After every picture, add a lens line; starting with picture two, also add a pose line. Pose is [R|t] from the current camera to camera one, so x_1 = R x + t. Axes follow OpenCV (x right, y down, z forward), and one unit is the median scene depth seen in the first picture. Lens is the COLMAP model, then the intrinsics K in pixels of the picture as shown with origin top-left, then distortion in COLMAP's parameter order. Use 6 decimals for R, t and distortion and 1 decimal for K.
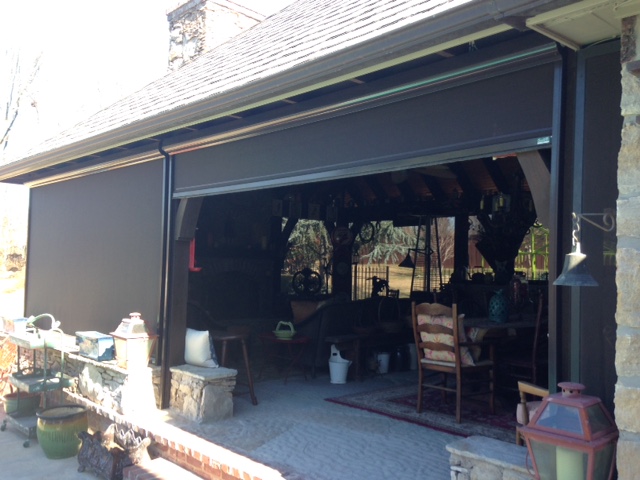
lens RADIAL K [[677.2, 0, 320.0], [0, 677.2, 240.0], [0, 0, 1]] dist [0.296469, -0.561791]
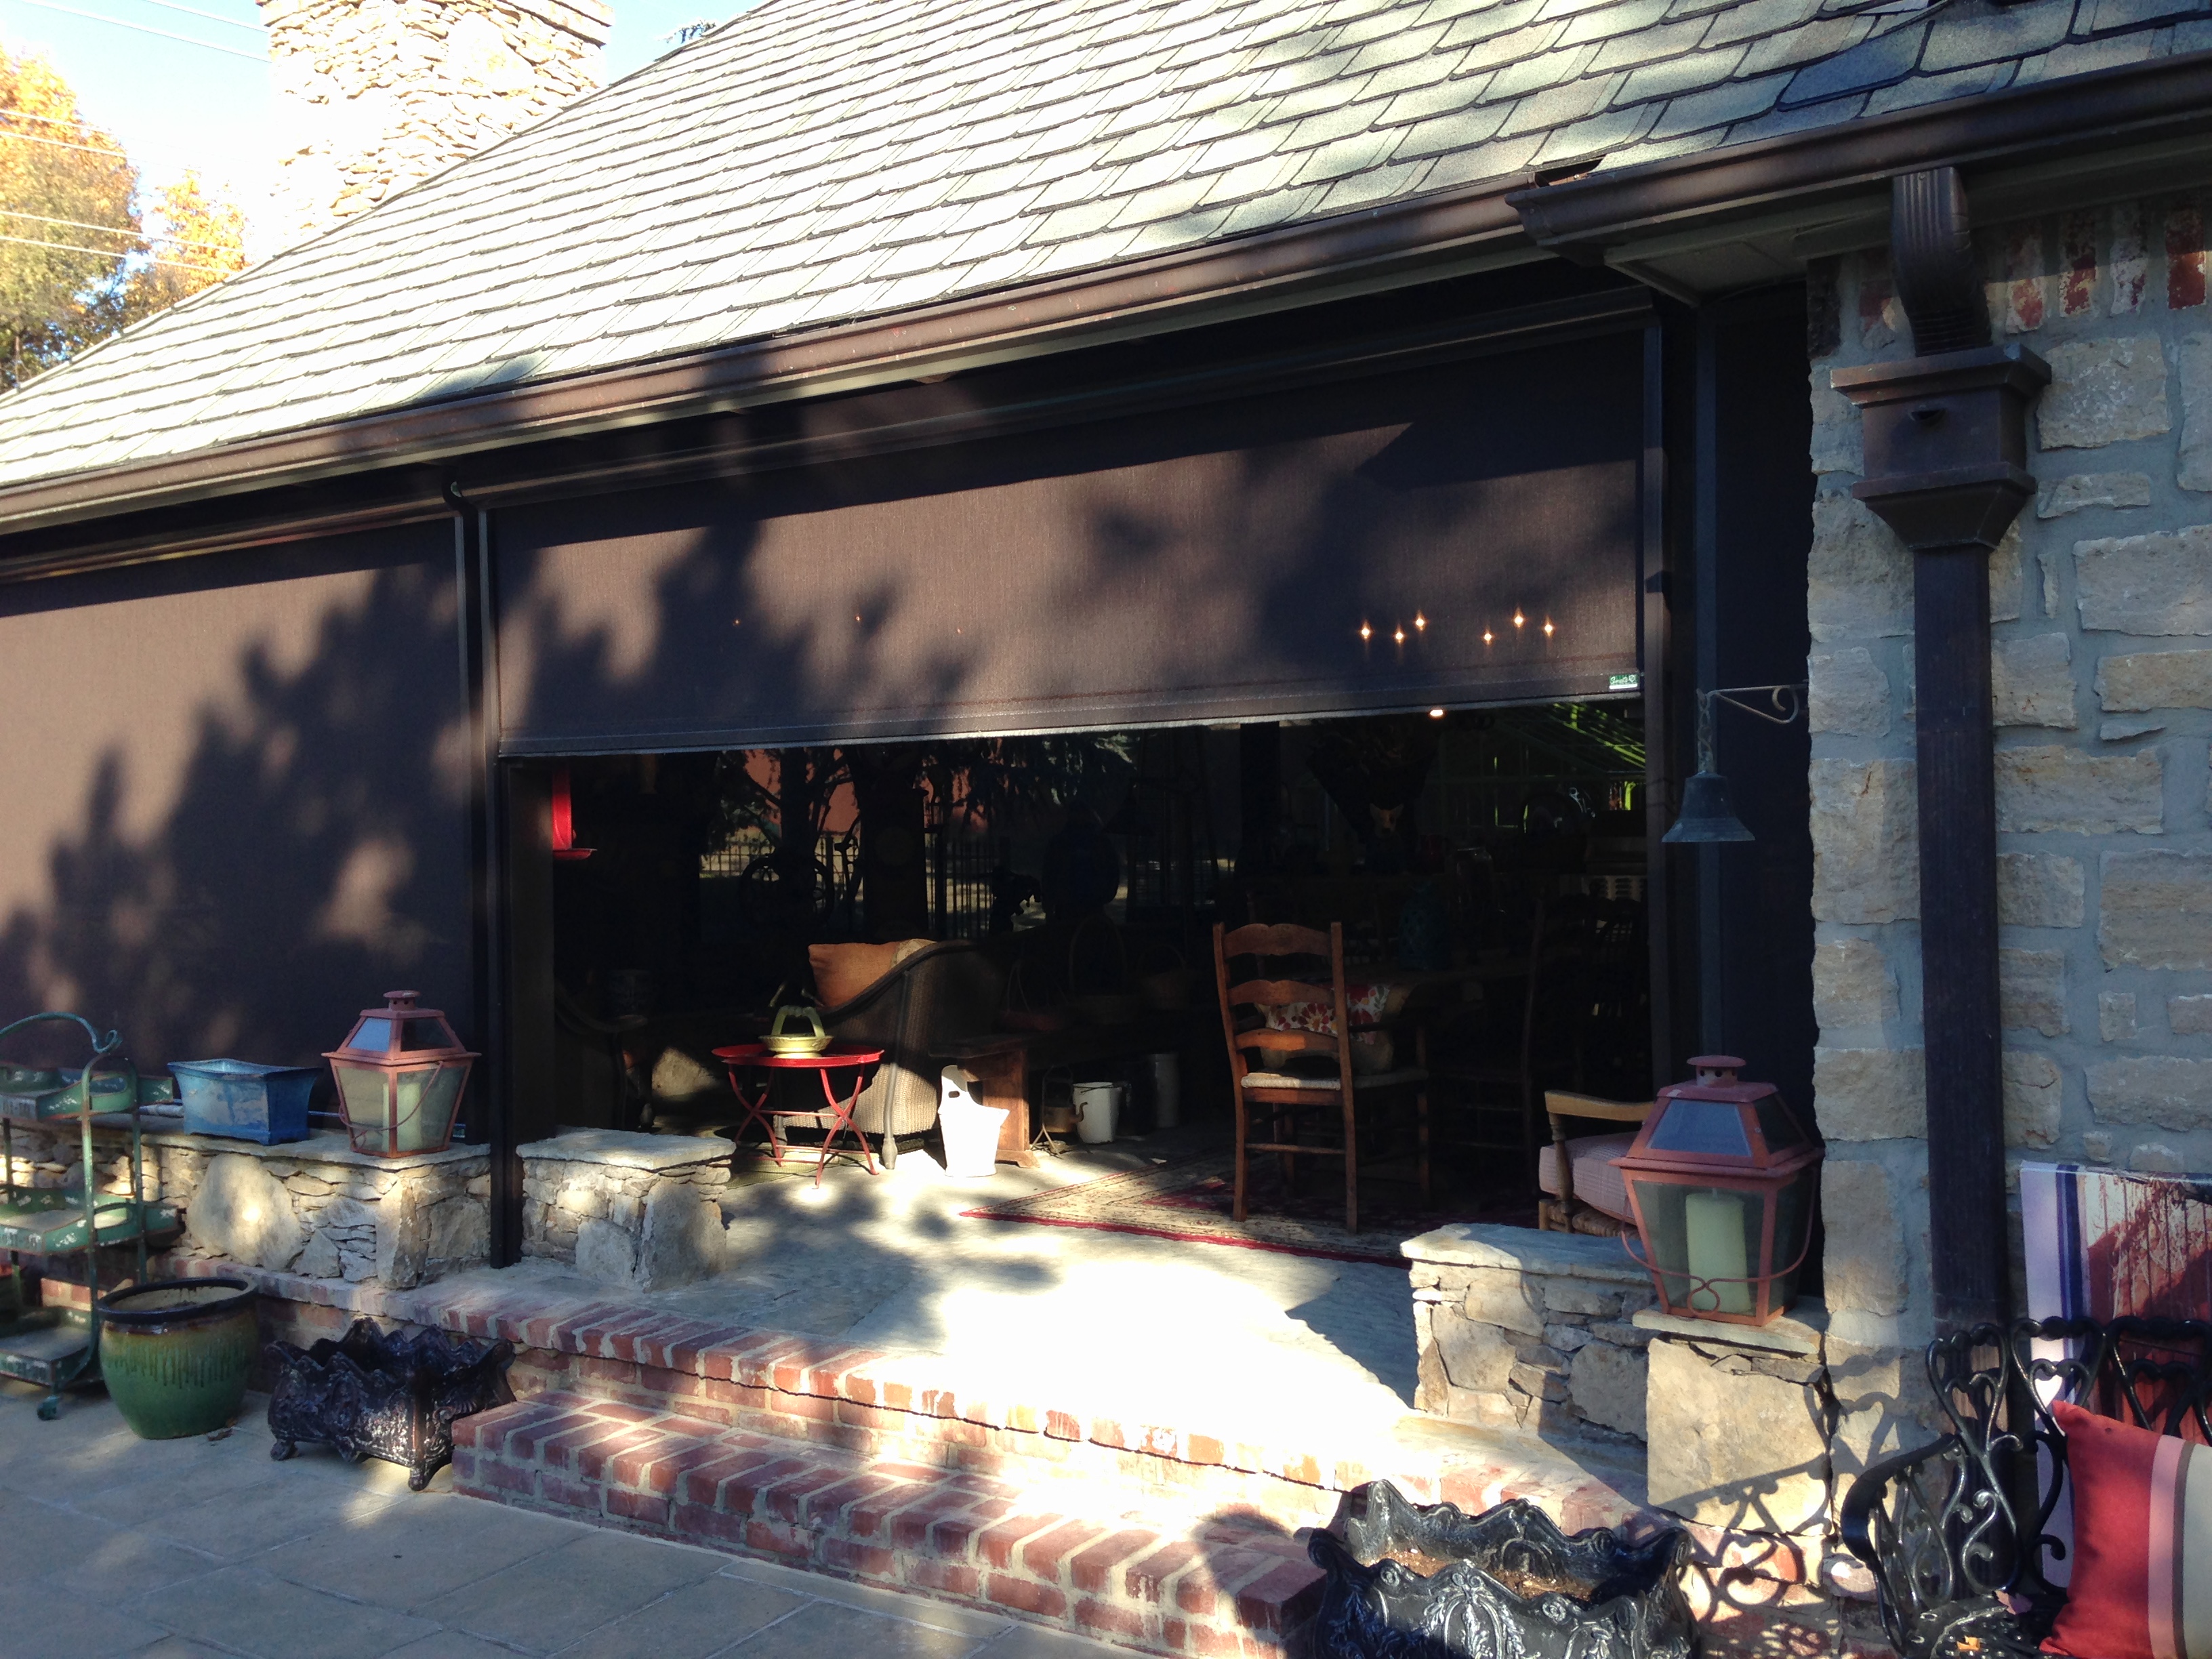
lens RADIAL K [[2340.6, 0, 1106.0], [0, 2340.6, 829.5], [0, 0, 1]] dist [0.296469, -0.561791]
pose [[0.982740, -0.034624, 0.181721, -0.215837], [0.028647, 0.998962, 0.035413, -0.007884], [-0.182759, -0.029596, 0.982712, -0.317809]]
